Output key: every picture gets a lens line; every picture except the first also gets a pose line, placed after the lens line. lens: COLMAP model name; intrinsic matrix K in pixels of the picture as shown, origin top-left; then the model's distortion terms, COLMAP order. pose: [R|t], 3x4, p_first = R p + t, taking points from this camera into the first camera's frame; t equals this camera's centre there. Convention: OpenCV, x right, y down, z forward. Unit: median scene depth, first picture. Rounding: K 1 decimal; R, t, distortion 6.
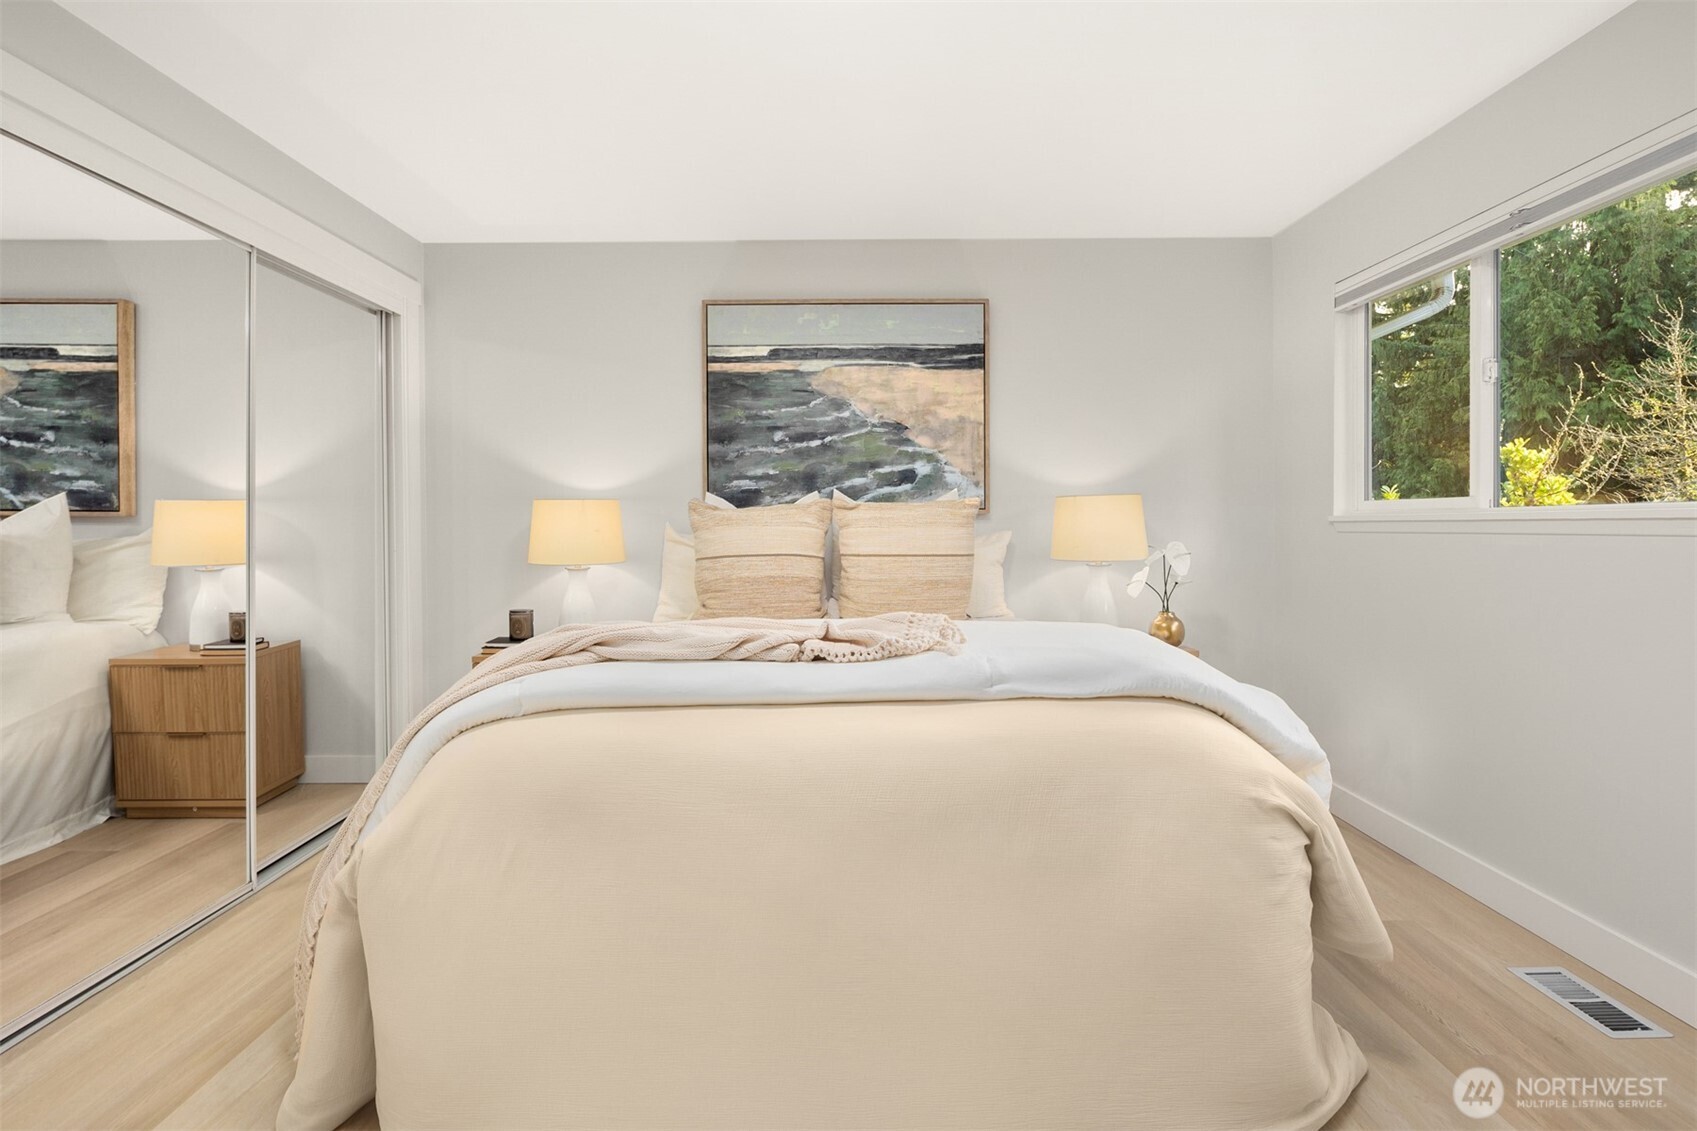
lens RADIAL K [[829.4, 0, 843.3], [0, 829.4, 538.6], [0, 0, 1]] dist [0.001778, -0.000260]
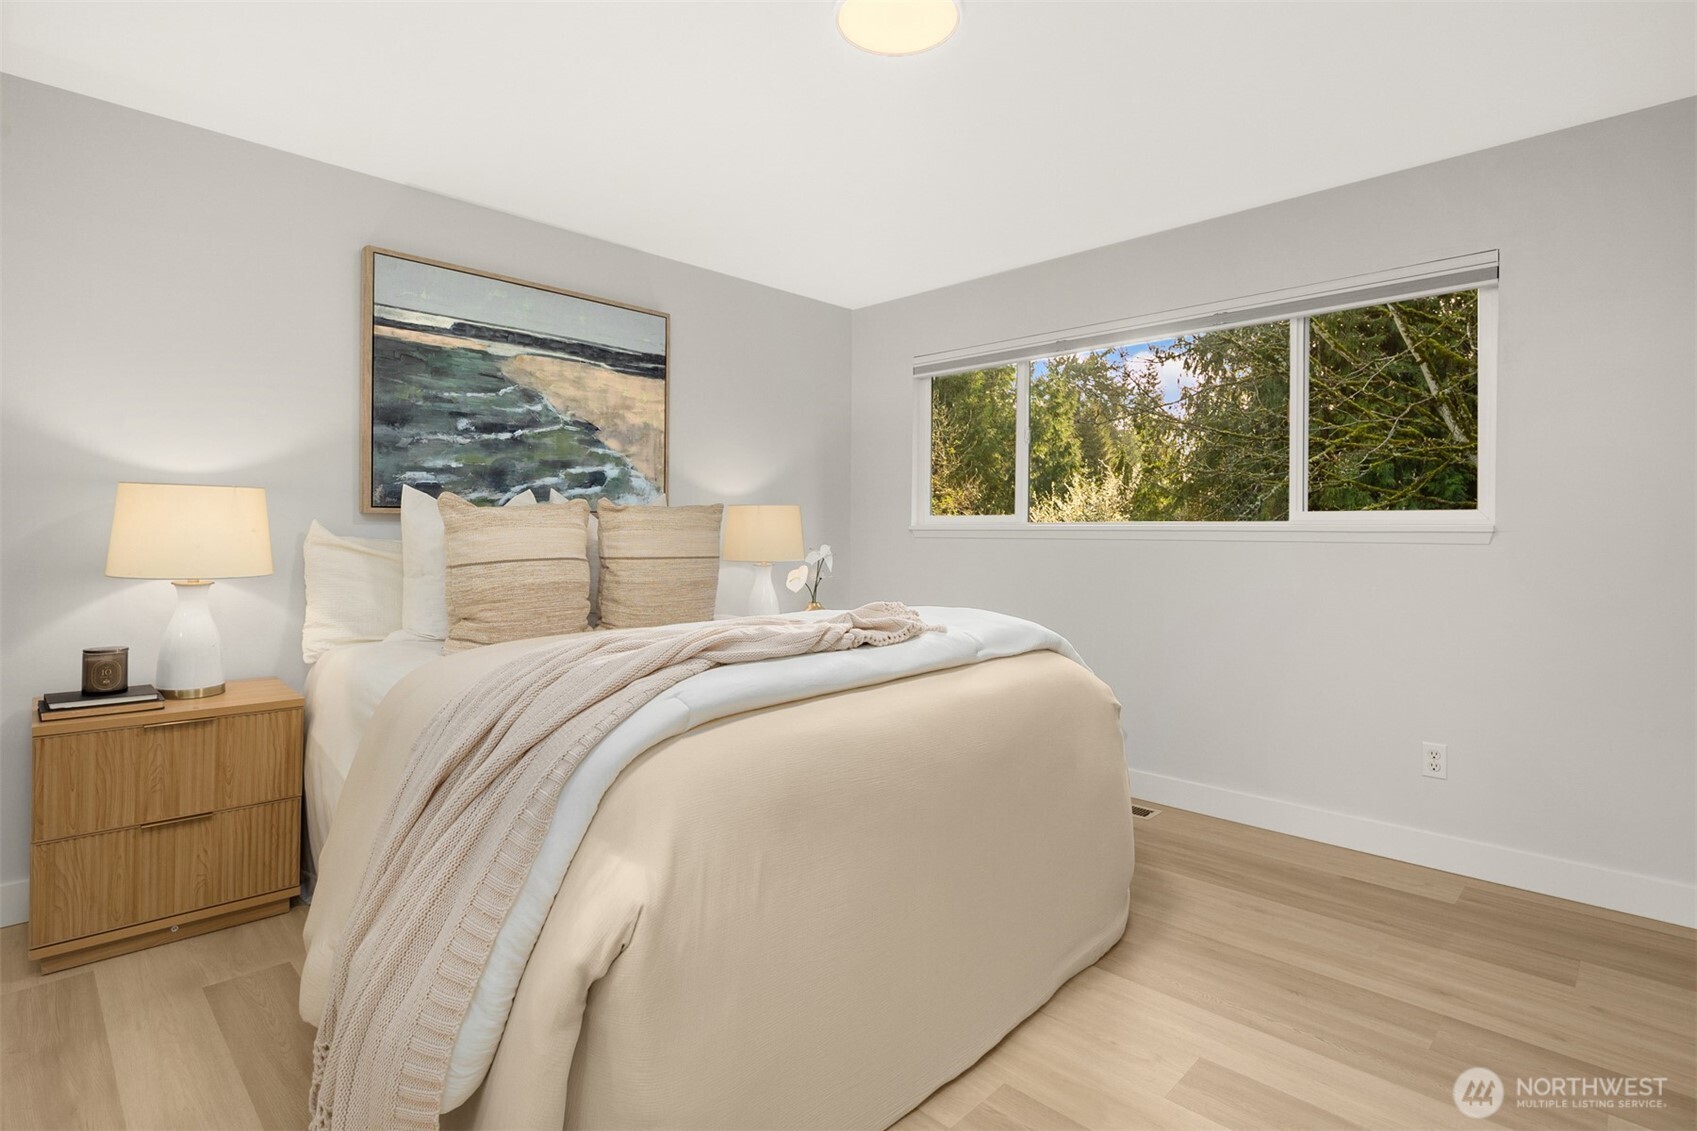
lens RADIAL K [[829.4, 0, 843.3], [0, 829.4, 538.6], [0, 0, 1]] dist [0.001778, -0.000260]
pose [[0.702419, 0.004908, 0.711747, -0.416280], [0.000831, 0.999970, -0.007715, 0.003738], [-0.711763, 0.006011, 0.702394, 0.106420]]
